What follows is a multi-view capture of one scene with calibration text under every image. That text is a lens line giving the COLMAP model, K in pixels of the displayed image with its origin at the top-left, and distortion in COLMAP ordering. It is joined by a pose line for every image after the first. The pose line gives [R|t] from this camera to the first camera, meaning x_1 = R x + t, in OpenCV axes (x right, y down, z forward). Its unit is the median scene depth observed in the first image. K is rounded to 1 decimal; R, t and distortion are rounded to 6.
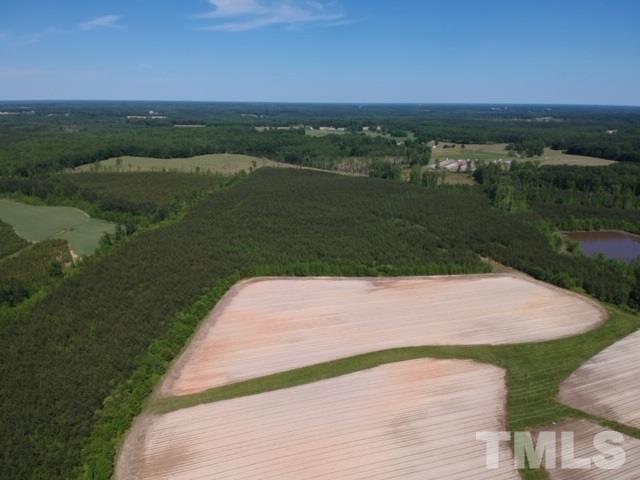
lens RADIAL K [[496.9, 0, 318.7], [0, 496.9, 240.2], [0, 0, 1]] dist [0.098477, -0.139424]
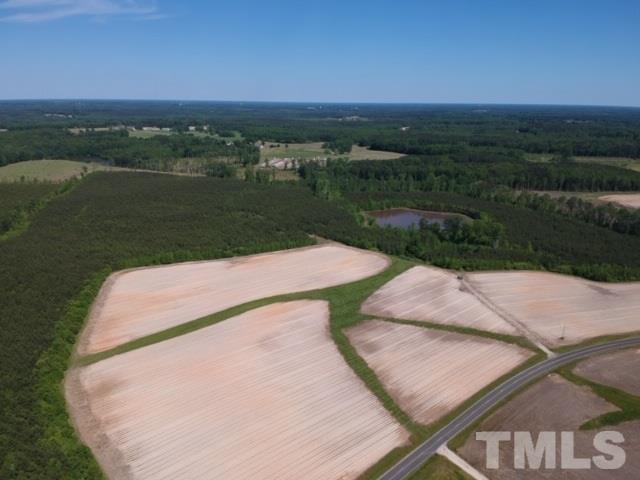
lens RADIAL K [[496.9, 0, 325.7], [0, 496.9, 246.1], [0, 0, 1]] dist [0.098477, -0.139424]
pose [[0.938142, -0.099523, 0.331639, -0.054533], [0.094216, 0.995035, 0.032086, 0.020557], [-0.333185, 0.001145, 0.942861, -0.188858]]
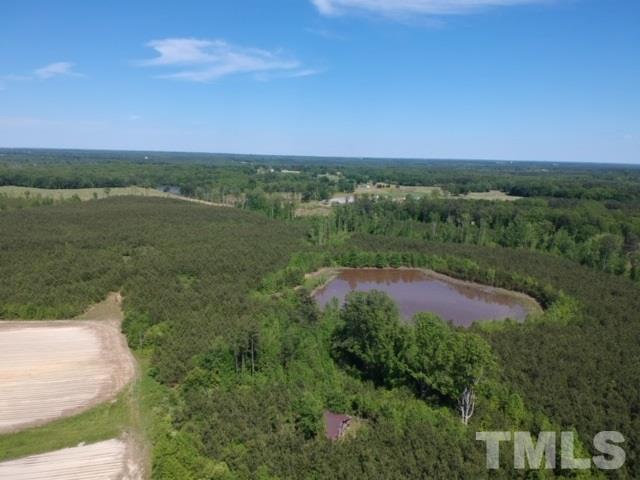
lens RADIAL K [[459.6, 0, 318.8], [0, 459.6, 238.9], [0, 0, 1]] dist [-0.038155, -0.004198]
pose [[0.996415, 0.023938, -0.081143, 0.487870], [-0.032270, 0.994161, -0.102973, 0.010204], [0.078204, 0.105222, 0.991369, 0.328467]]
